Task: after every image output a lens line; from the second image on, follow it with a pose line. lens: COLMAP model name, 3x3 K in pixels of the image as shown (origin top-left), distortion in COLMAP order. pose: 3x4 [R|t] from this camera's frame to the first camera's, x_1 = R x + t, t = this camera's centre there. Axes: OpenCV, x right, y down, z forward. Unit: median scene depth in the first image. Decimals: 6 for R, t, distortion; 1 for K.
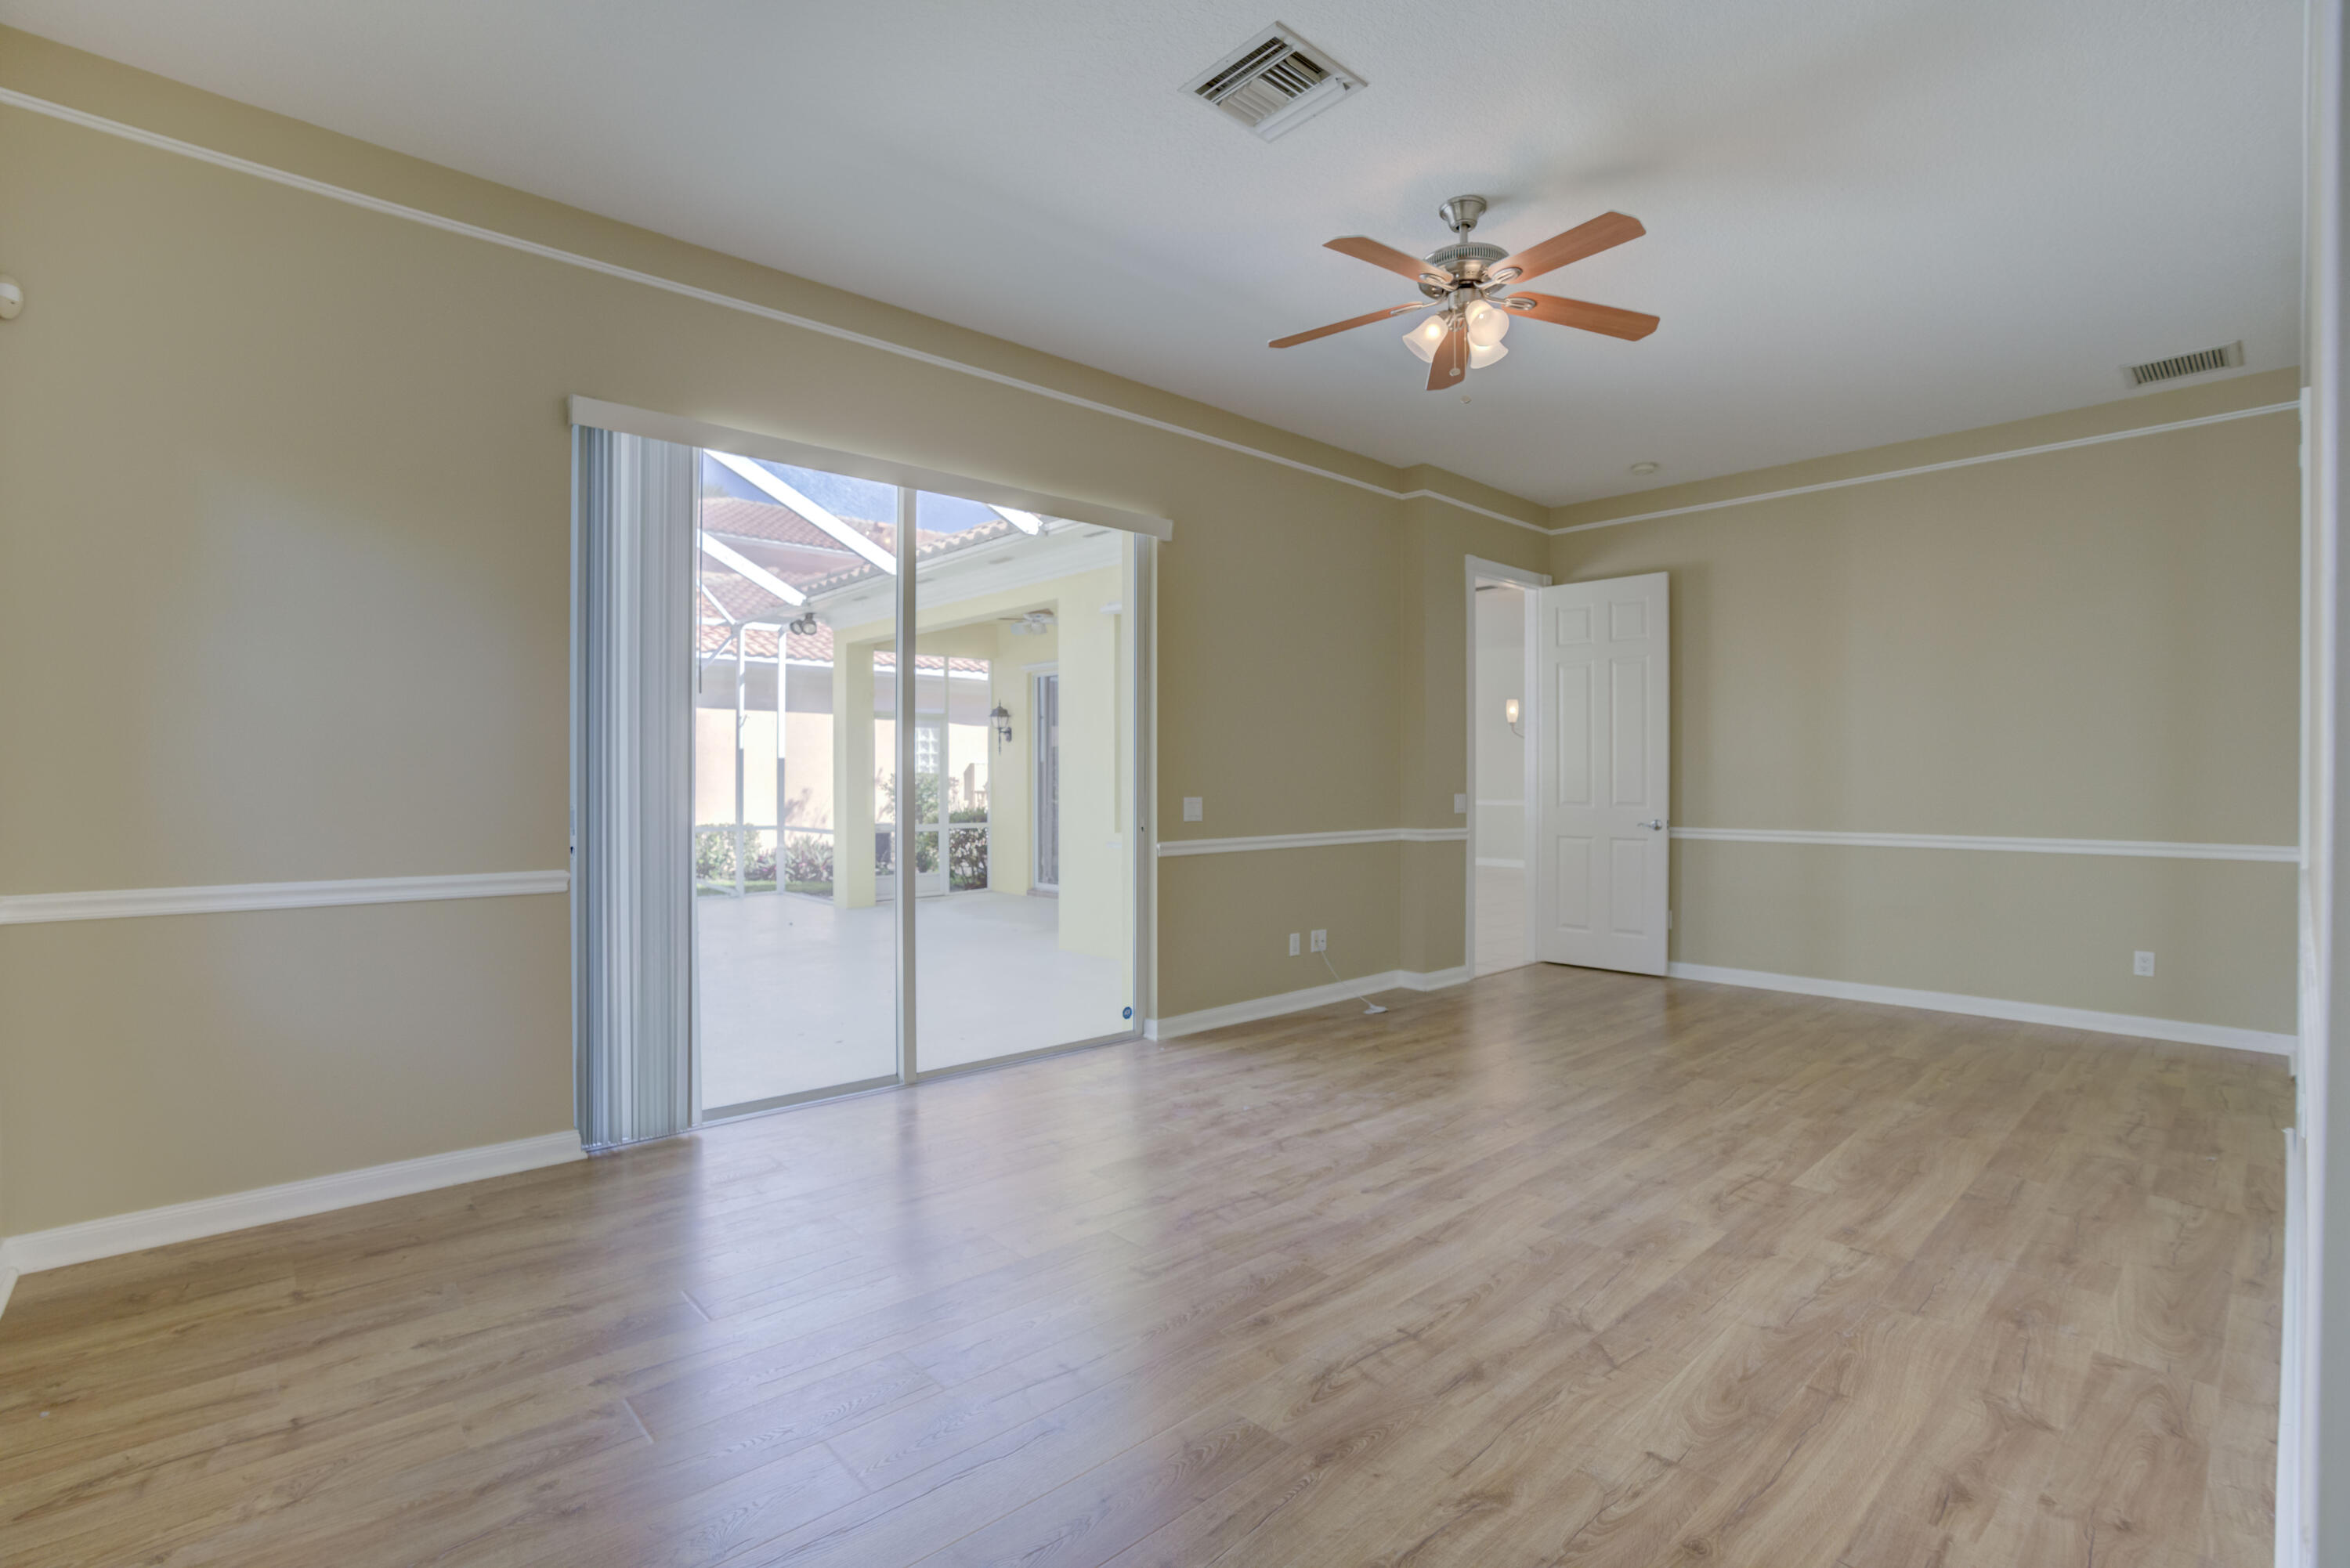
lens RADIAL K [[1082.1, 0, 1162.7], [0, 1082.1, 787.2], [0, 0, 1]] dist [-0.067835, 0.027075]
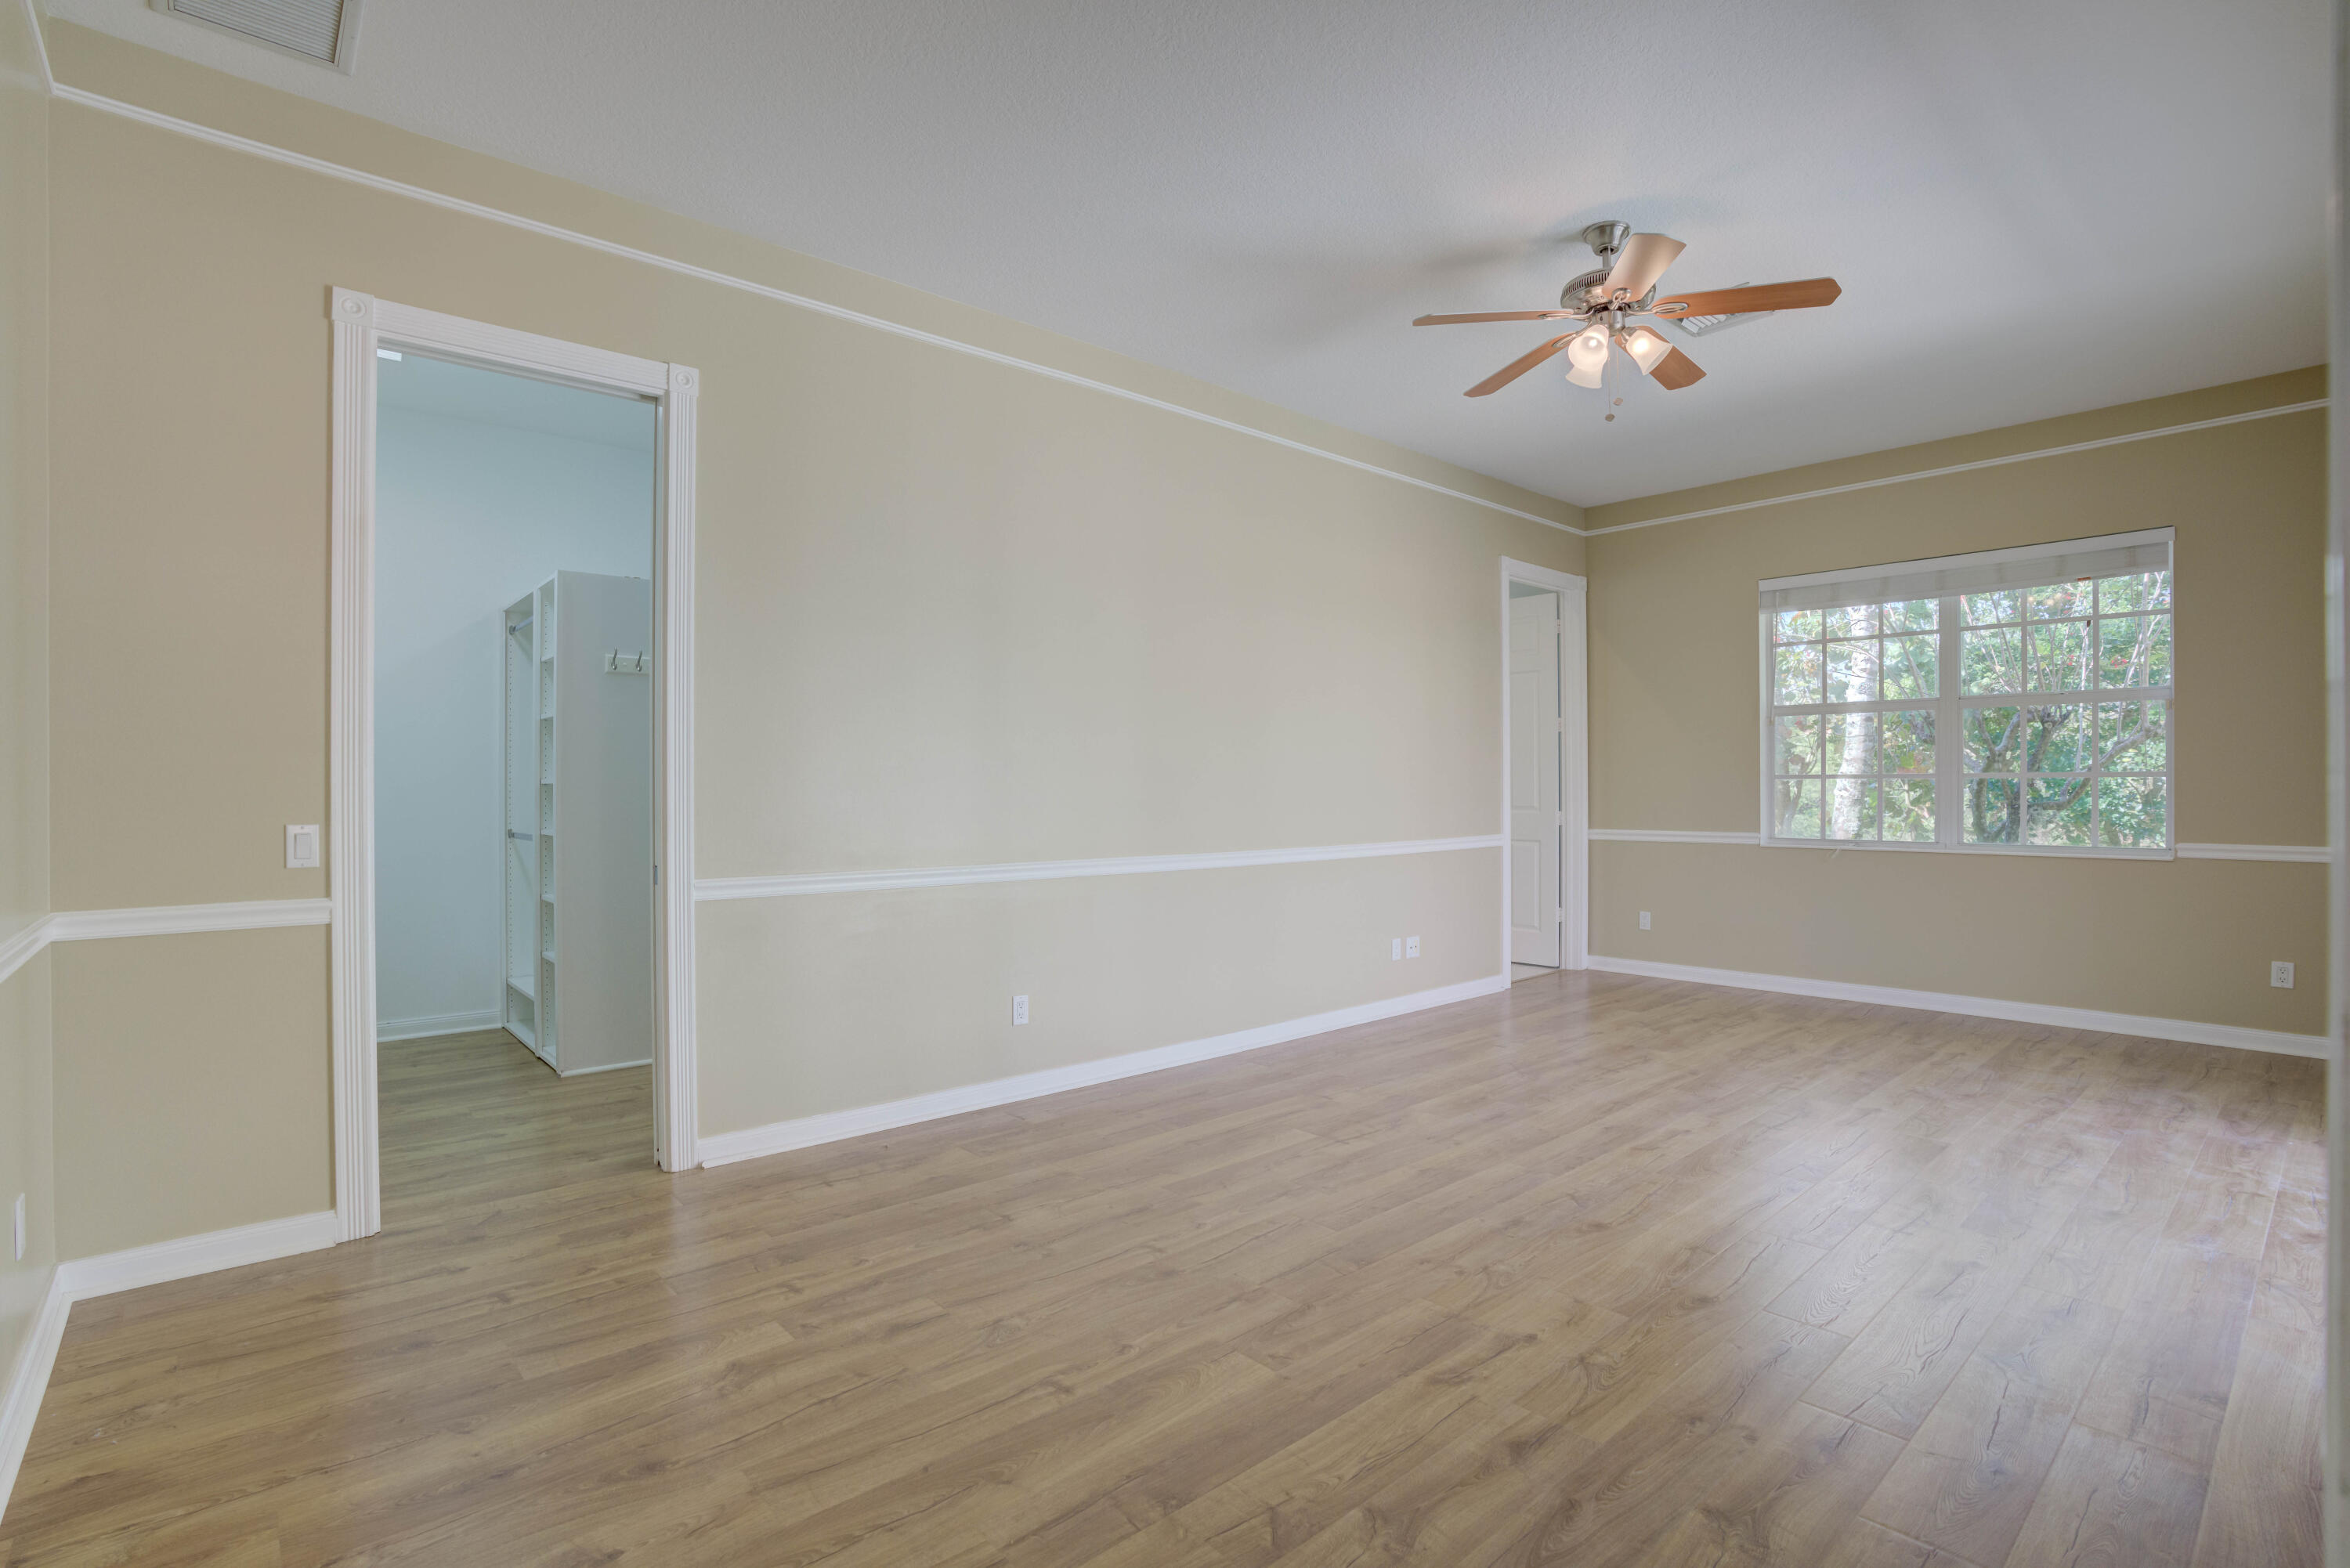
lens RADIAL K [[1082.1, 0, 1162.7], [0, 1082.1, 787.2], [0, 0, 1]] dist [-0.067835, 0.027075]
pose [[-0.999639, 0.001989, 0.026787, 0.717313], [0.002141, 0.999982, 0.005668, -0.010735], [-0.026775, 0.005723, -0.999625, 2.124285]]
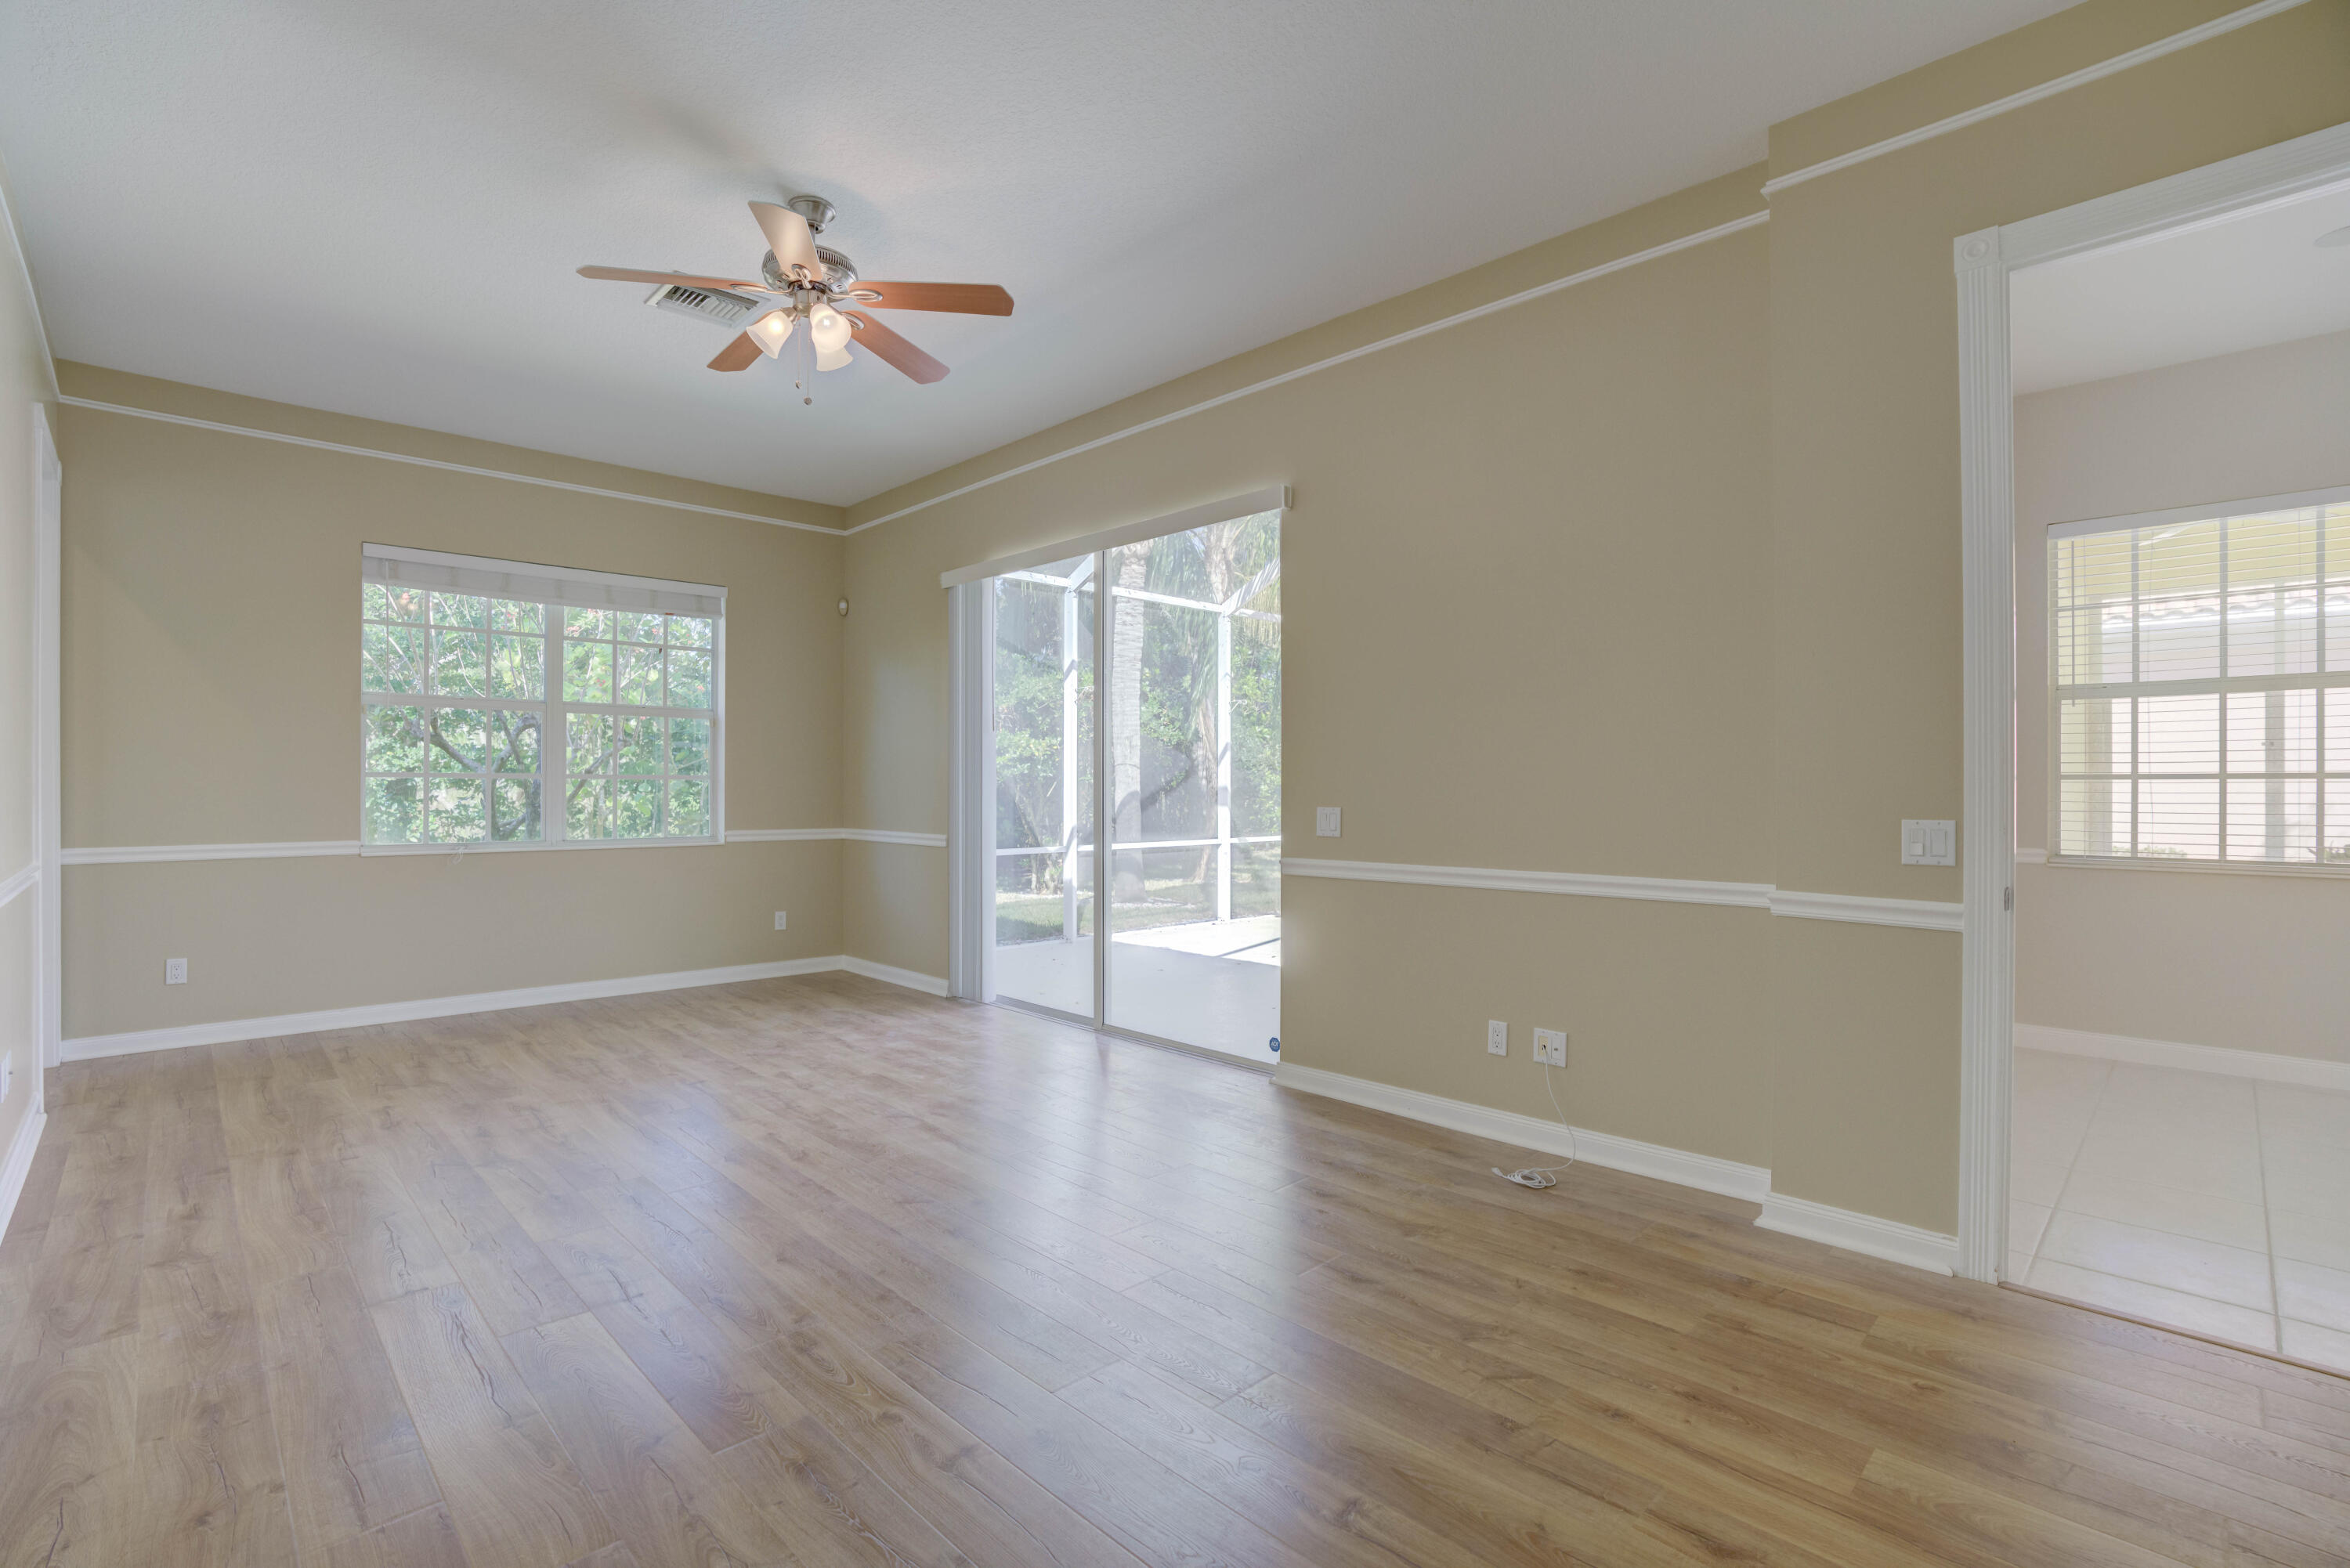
lens RADIAL K [[1093.7, 0, 1164.3], [0, 1093.7, 785.8], [0, 0, 1]] dist [-0.066209, 0.026634]
pose [[0.020010, -0.002987, -0.999795, 1.343485], [-0.009168, 0.999953, -0.003171, -0.004494], [0.999758, 0.009229, 0.019981, 1.364395]]
